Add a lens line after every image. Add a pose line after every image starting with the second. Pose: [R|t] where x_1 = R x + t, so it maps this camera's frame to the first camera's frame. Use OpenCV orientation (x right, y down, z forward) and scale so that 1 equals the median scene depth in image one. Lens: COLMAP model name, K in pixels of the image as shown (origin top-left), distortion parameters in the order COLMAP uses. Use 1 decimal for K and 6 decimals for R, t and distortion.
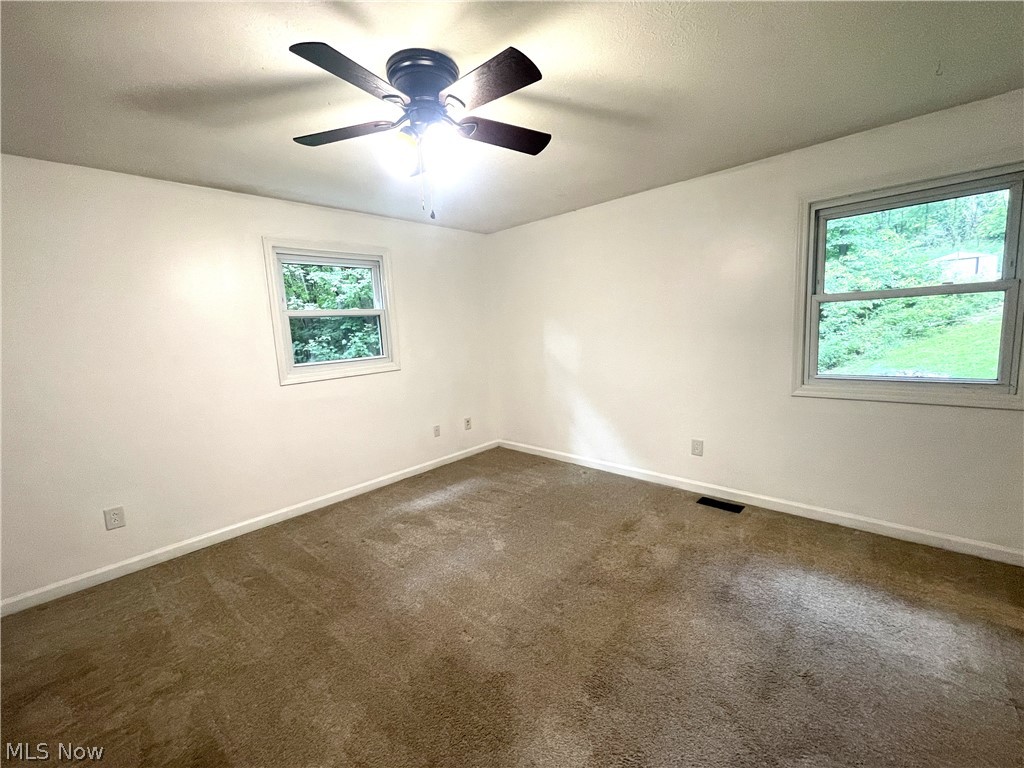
lens RADIAL K [[416.4, 0, 506.8], [0, 416.4, 380.8], [0, 0, 1]] dist [-0.002205, -0.000144]
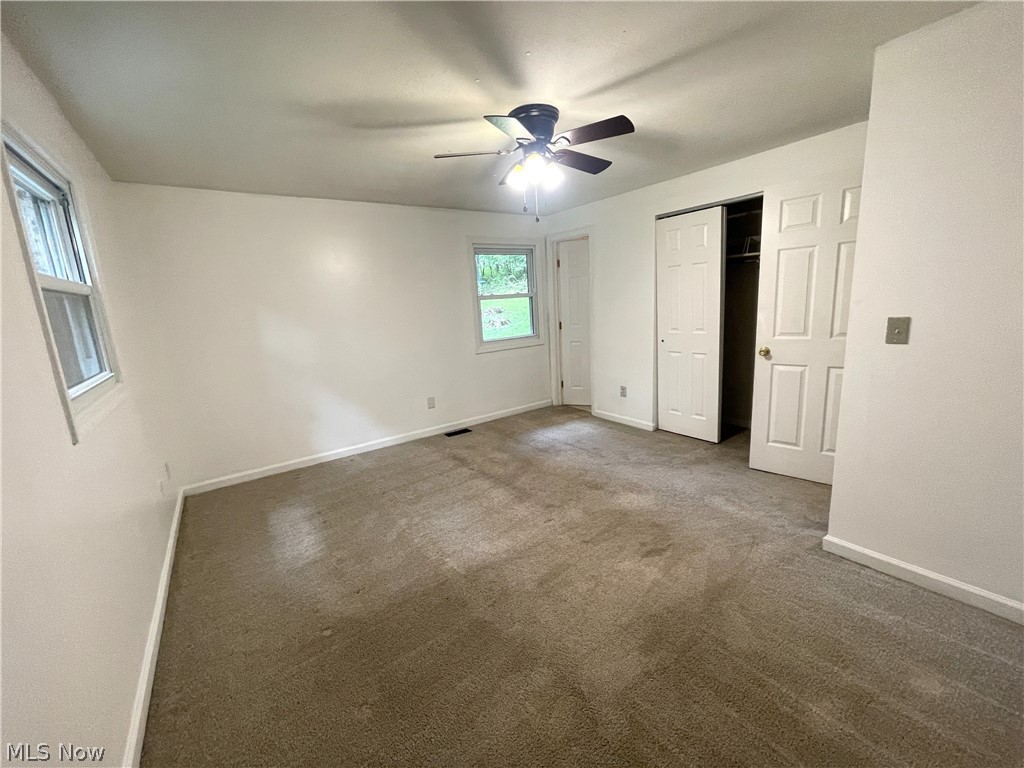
lens RADIAL K [[416.4, 0, 506.8], [0, 416.4, 380.8], [0, 0, 1]] dist [-0.002205, -0.000144]
pose [[0.189033, -0.141973, 0.971653, -1.056232], [0.176223, 0.978334, 0.108665, -0.021145], [-0.966029, 0.150686, 0.209957, 0.574049]]
